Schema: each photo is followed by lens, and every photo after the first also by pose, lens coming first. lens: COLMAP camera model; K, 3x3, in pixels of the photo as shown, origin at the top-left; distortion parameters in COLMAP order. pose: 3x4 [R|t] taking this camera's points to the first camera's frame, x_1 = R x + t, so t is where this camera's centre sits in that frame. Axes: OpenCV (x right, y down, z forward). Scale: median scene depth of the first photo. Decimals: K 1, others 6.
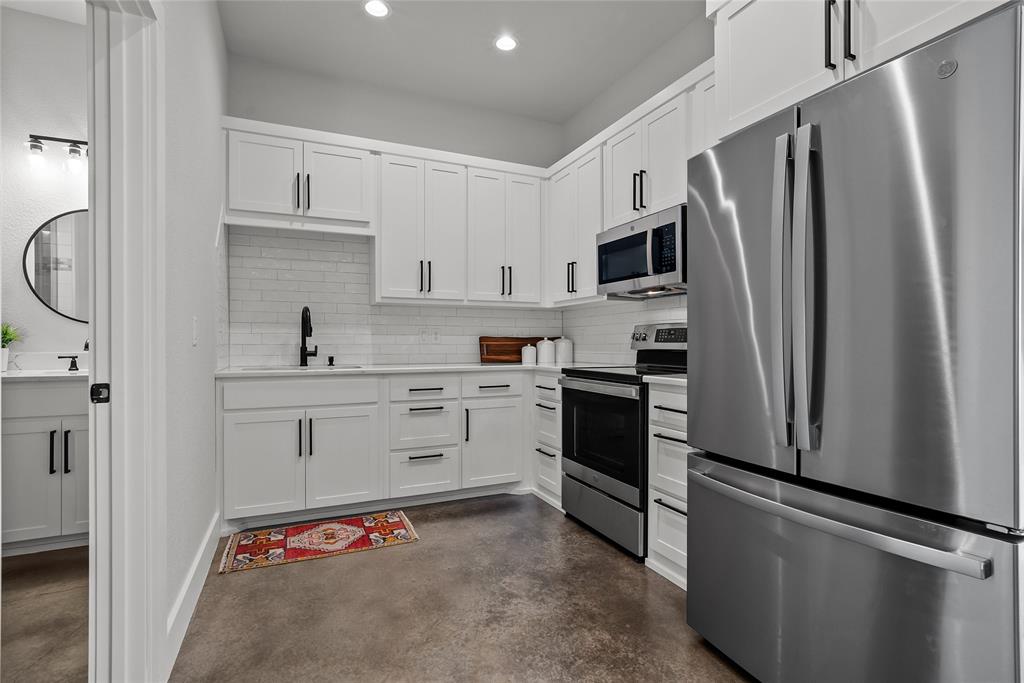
lens RADIAL K [[481.6, 0, 516.0], [0, 481.6, 341.5], [0, 0, 1]] dist [-0.027039, 0.014522]
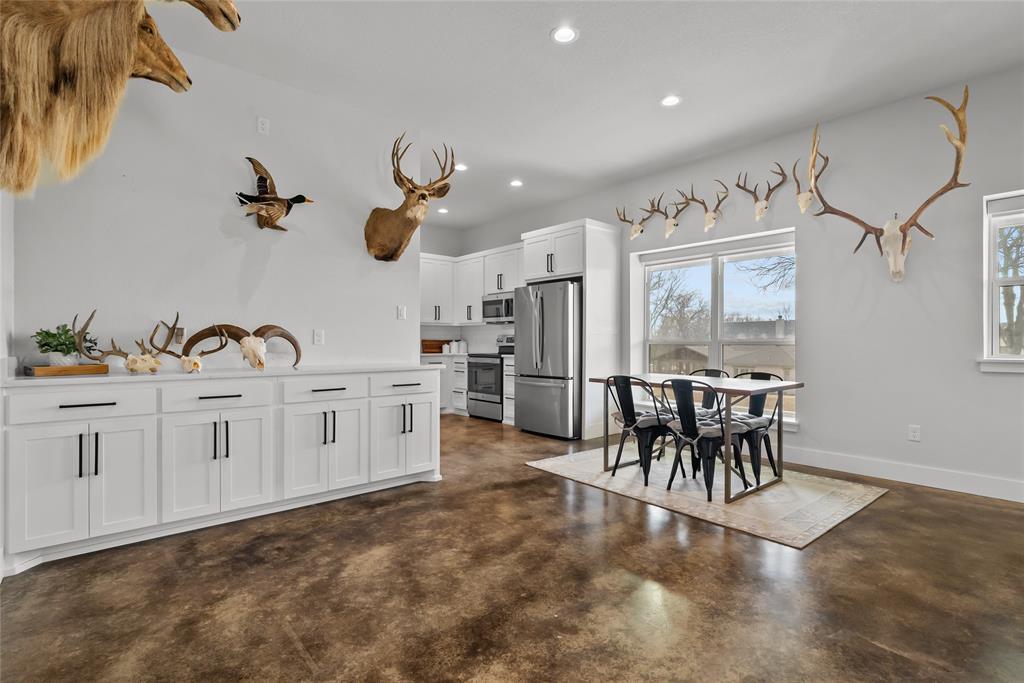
lens RADIAL K [[481.6, 0, 516.0], [0, 481.6, 341.5], [0, 0, 1]] dist [-0.027039, 0.014522]
pose [[0.957810, 0.001011, 0.287399, -0.380591], [-0.001582, 0.999997, 0.001755, -0.009622], [-0.287397, -0.002136, 0.957809, -1.415925]]
